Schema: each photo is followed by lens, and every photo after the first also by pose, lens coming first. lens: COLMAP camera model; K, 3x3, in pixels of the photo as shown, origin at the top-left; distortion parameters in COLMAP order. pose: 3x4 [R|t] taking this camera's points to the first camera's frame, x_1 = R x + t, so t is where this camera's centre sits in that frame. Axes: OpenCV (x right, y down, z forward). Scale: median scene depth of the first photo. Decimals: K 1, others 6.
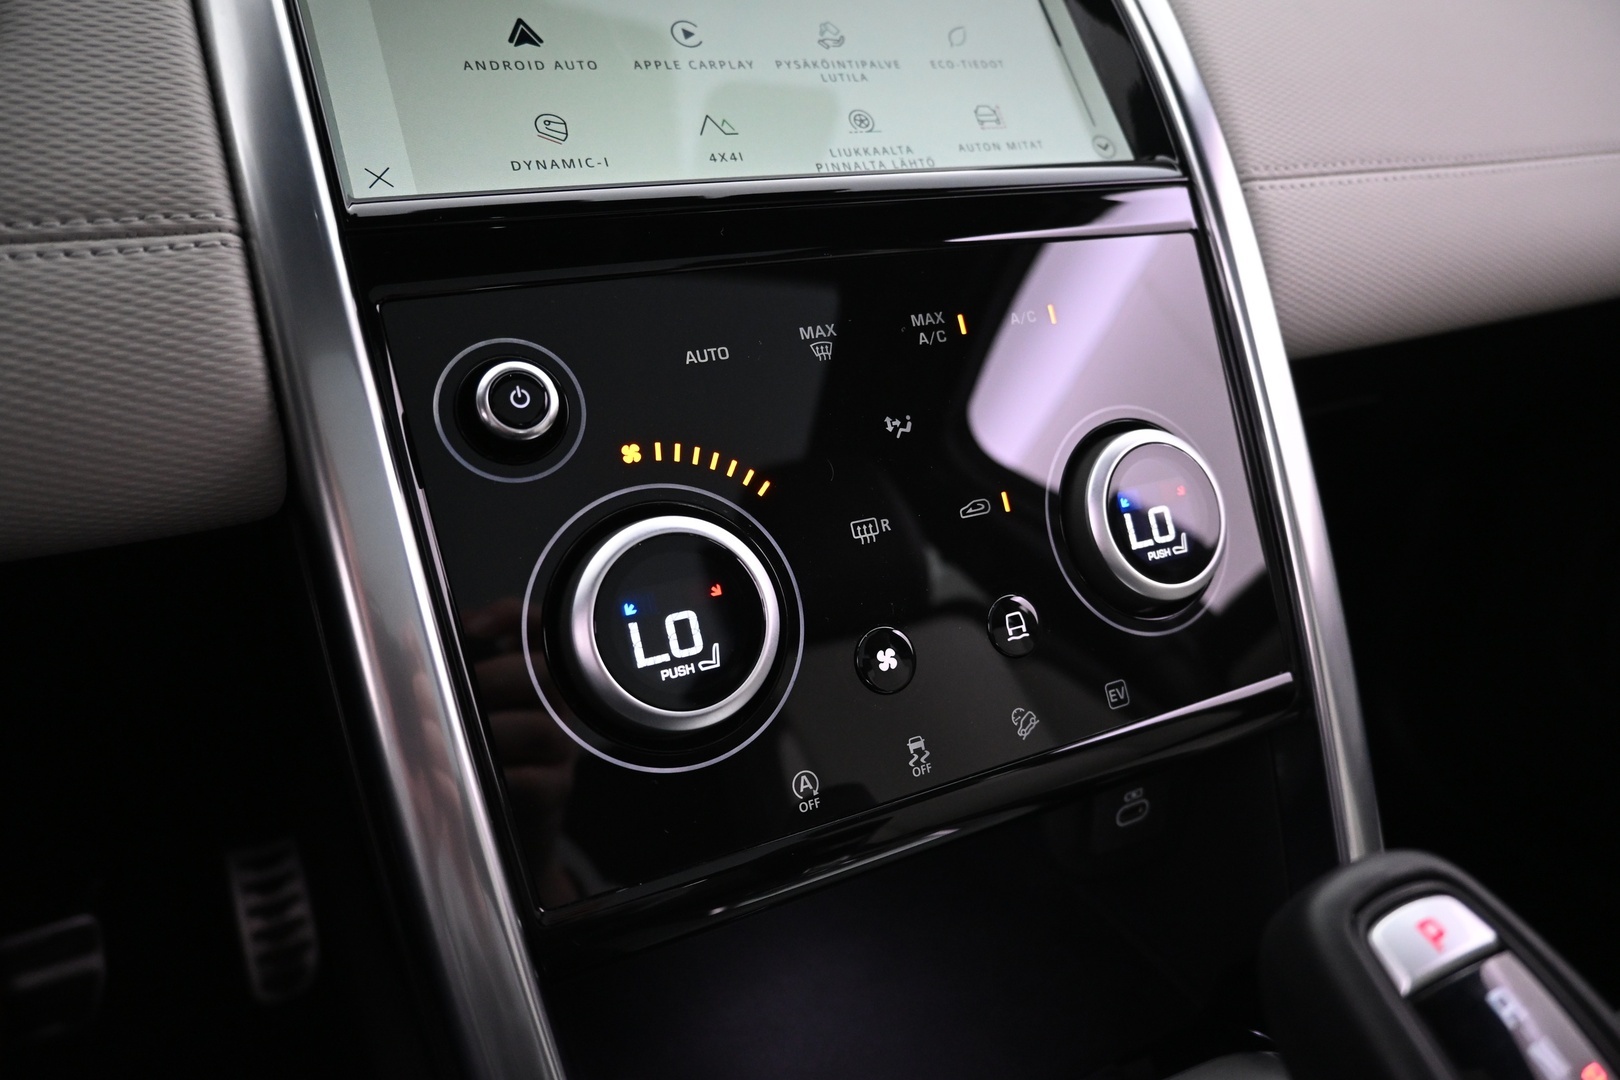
lens RADIAL K [[1110.1, 0, 812.0], [0, 1110.1, 529.7], [0, 0, 1]] dist [0.002867, 0.003185]
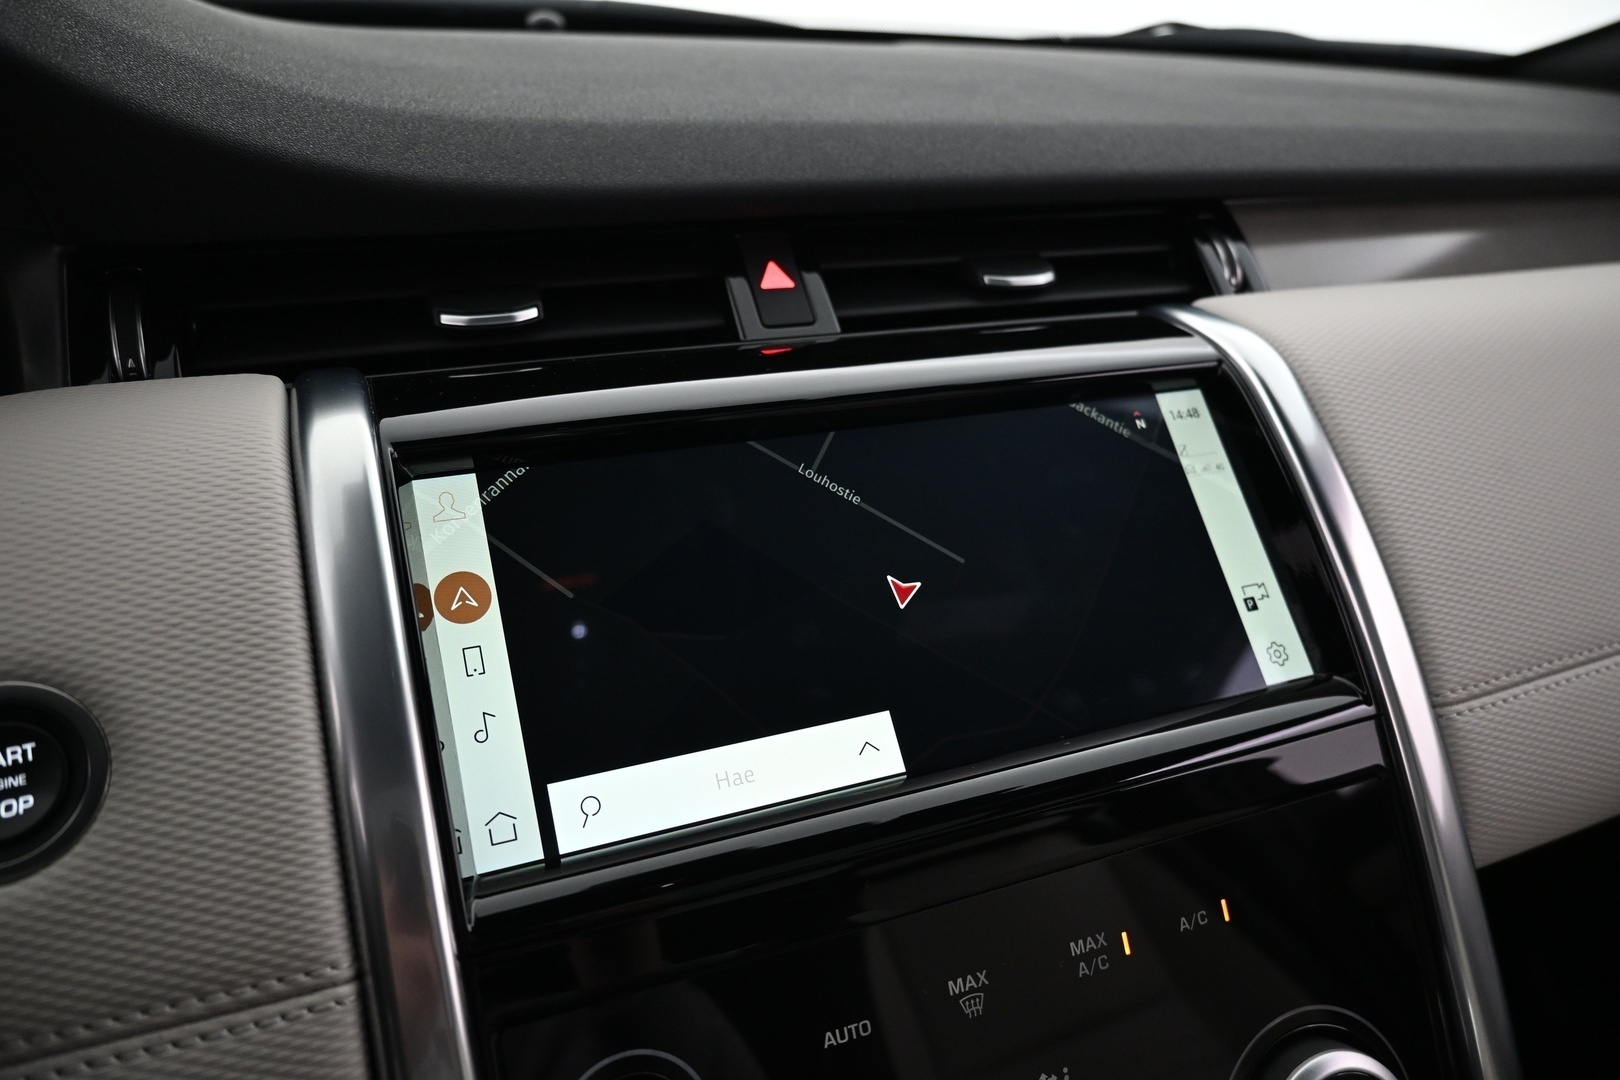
lens RADIAL K [[1110.1, 0, 805.8], [0, 1110.1, 539.0], [0, 0, 1]] dist [0.002867, 0.003185]
pose [[0.996522, 0.031366, -0.077198, -0.062369], [-0.033210, 0.999190, -0.022713, -0.471892], [0.076423, 0.025198, 0.996757, 0.075284]]
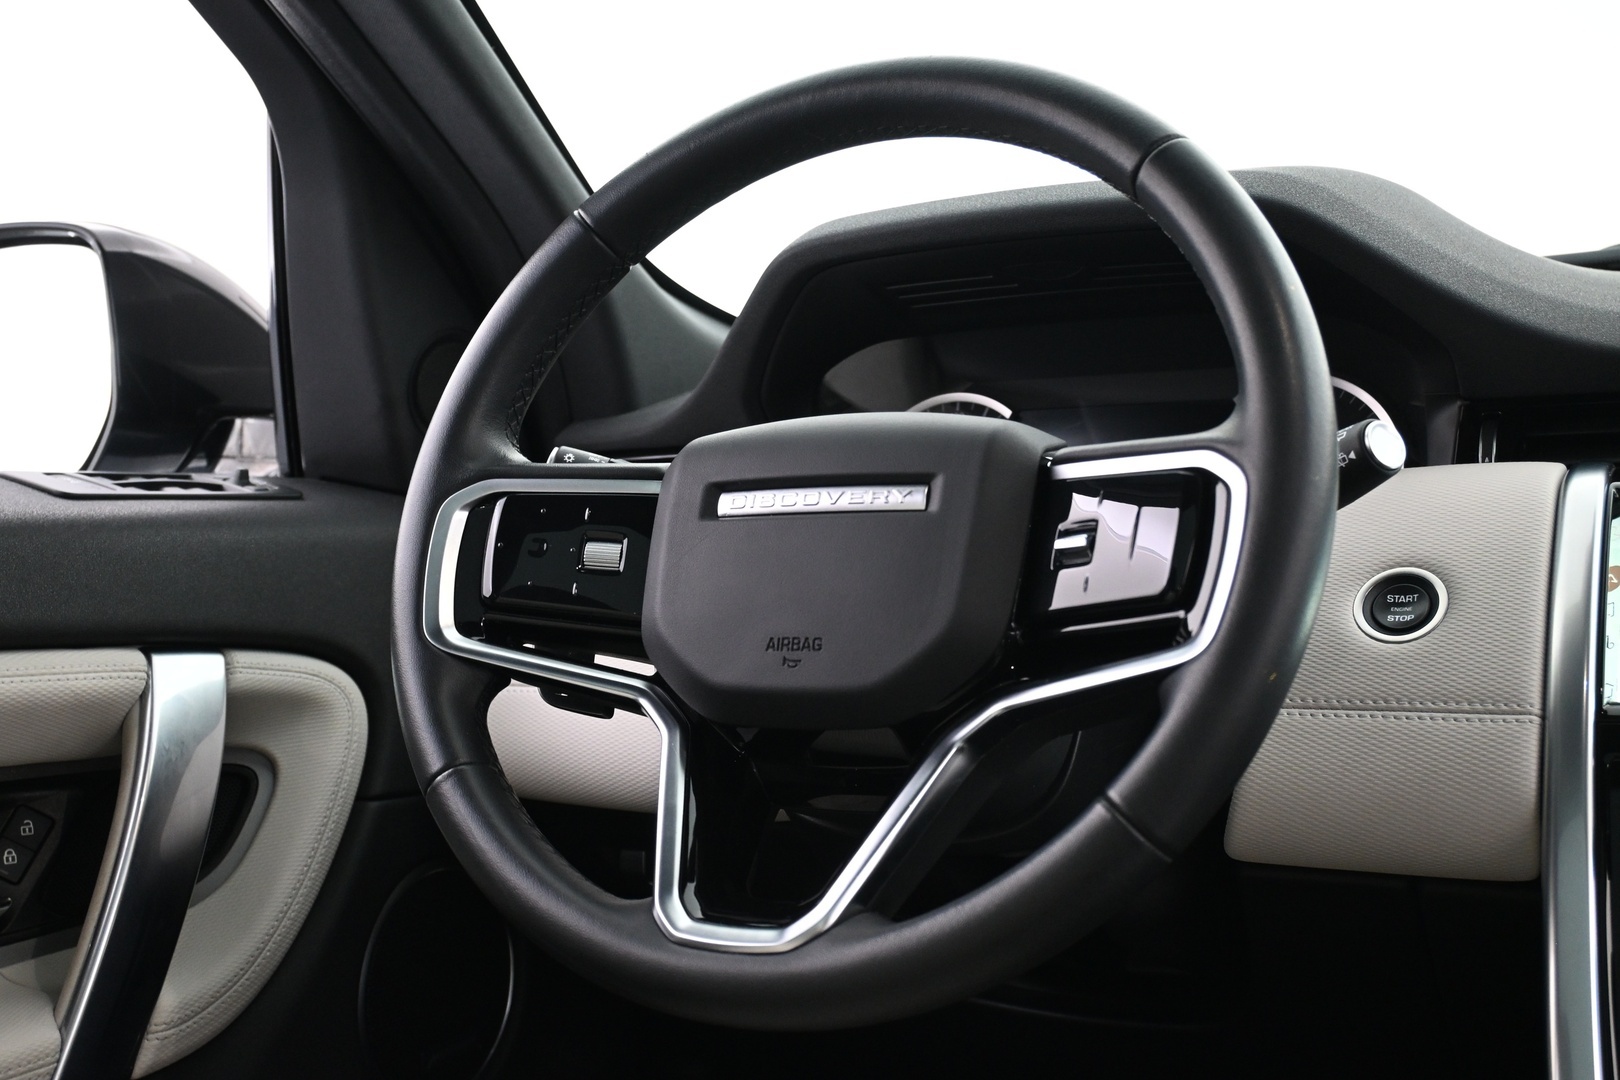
lens RADIAL K [[1879.2, 0, 809.2], [0, 1879.2, 537.2], [0, 0, 1]] dist [0.024155, 0.000000]
pose [[0.572832, 0.013871, -0.819555, 1.008713], [-0.274459, 0.945386, -0.175834, 0.249653], [0.772357, 0.325658, 0.545354, -1.298209]]
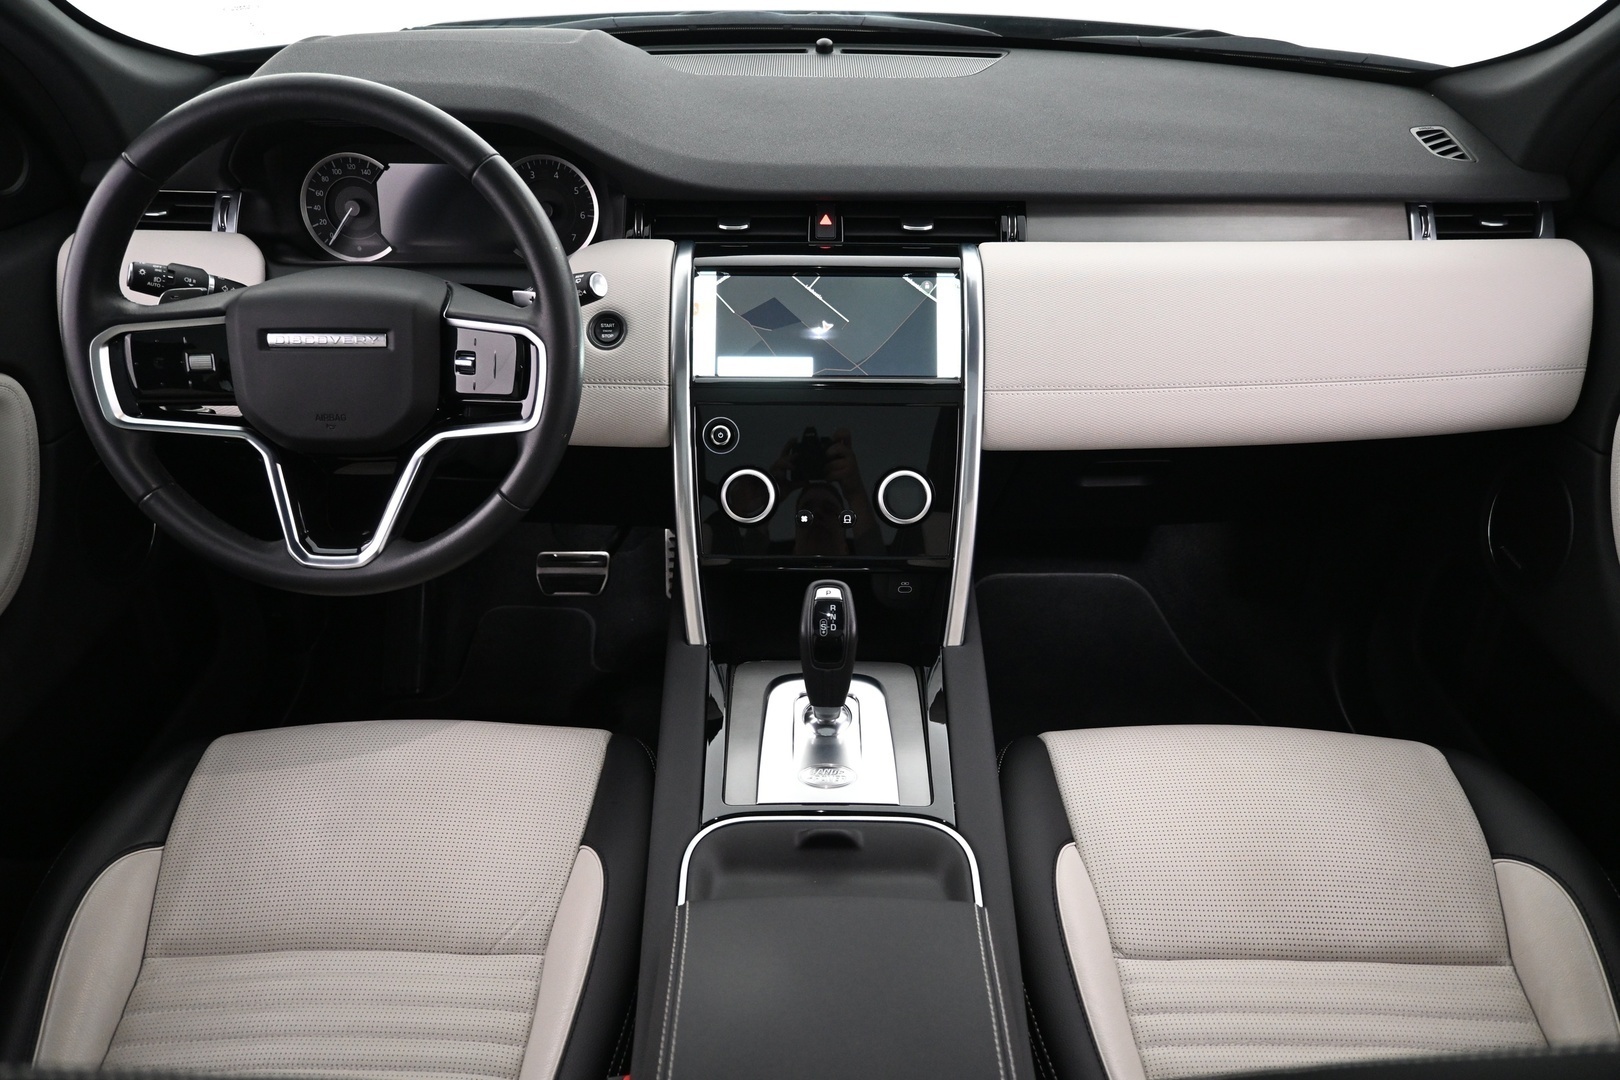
lens RADIAL K [[1110.1, 0, 803.1], [0, 1110.1, 537.7], [0, 0, 1]] dist [0.002867, 0.003185]
pose [[0.888965, 0.257790, -0.378530, 1.311817], [-0.184155, 0.957976, 0.219927, -0.563700], [0.419318, -0.125800, 0.899081, -2.067053]]
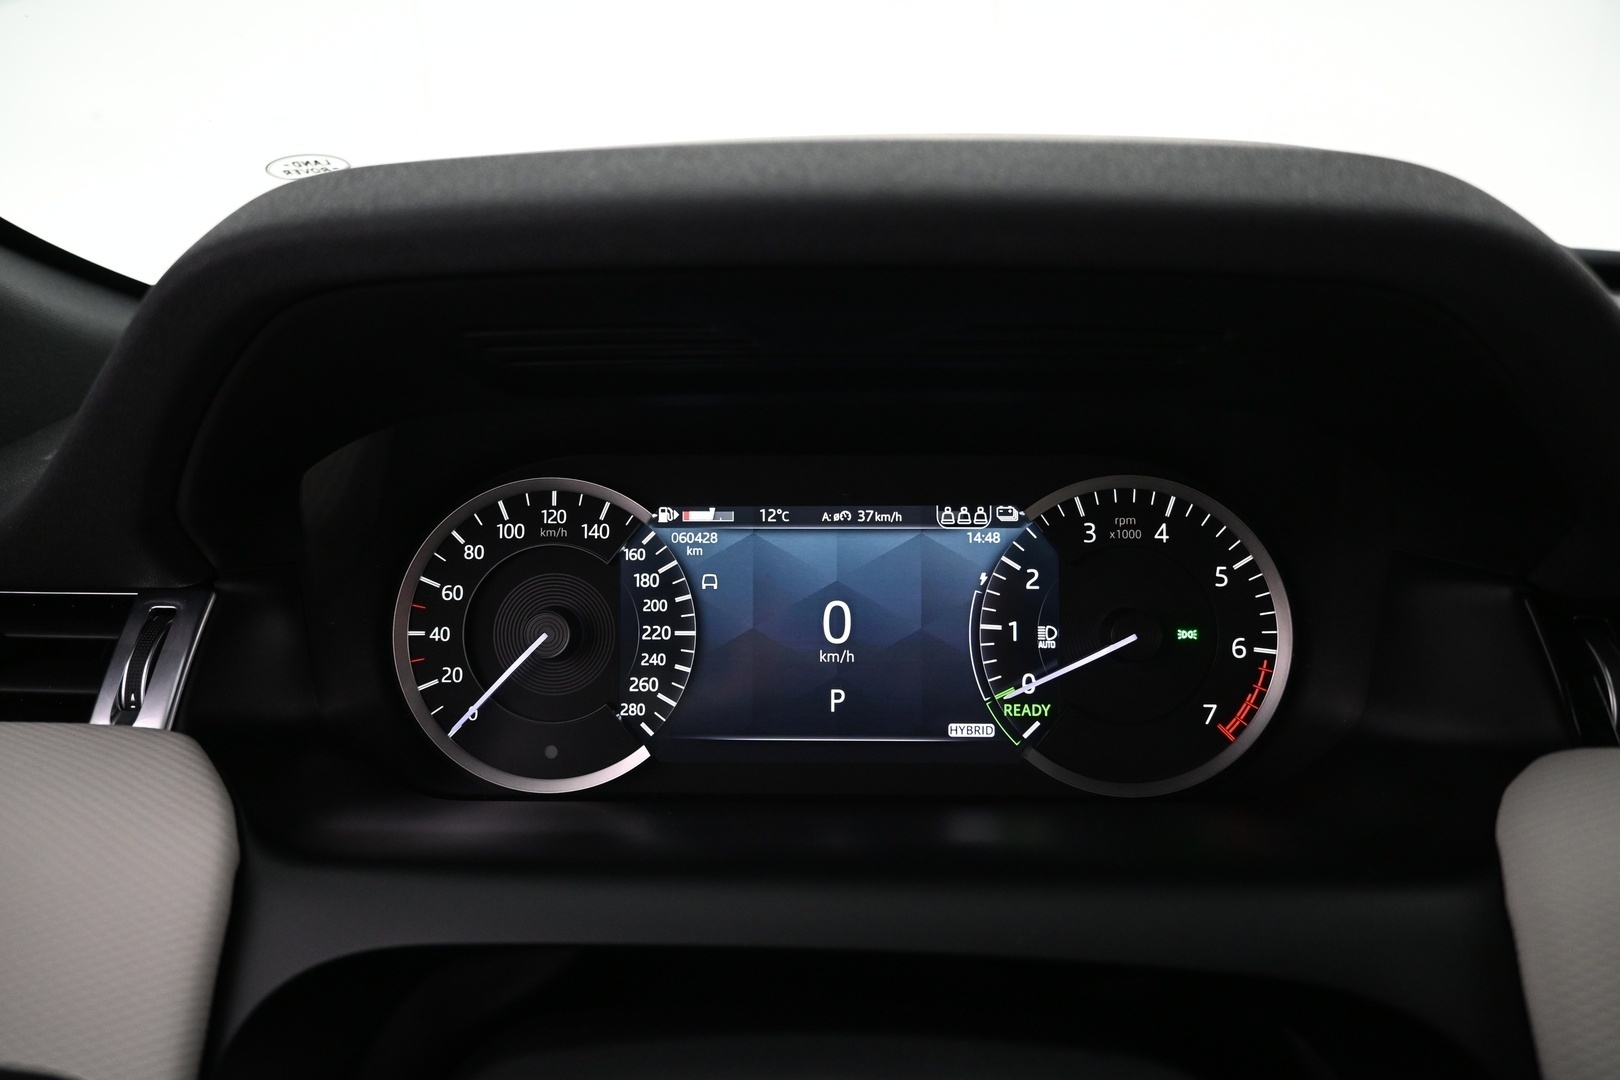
lens RADIAL K [[1110.1, 0, 792.4], [0, 1110.1, 536.6], [0, 0, 1]] dist [0.002867, 0.003185]
pose [[0.891720, 0.105195, -0.440192, -0.935852], [-0.174709, 0.977233, -0.120384, -0.530564], [0.417506, 0.184254, 0.889797, -0.227954]]
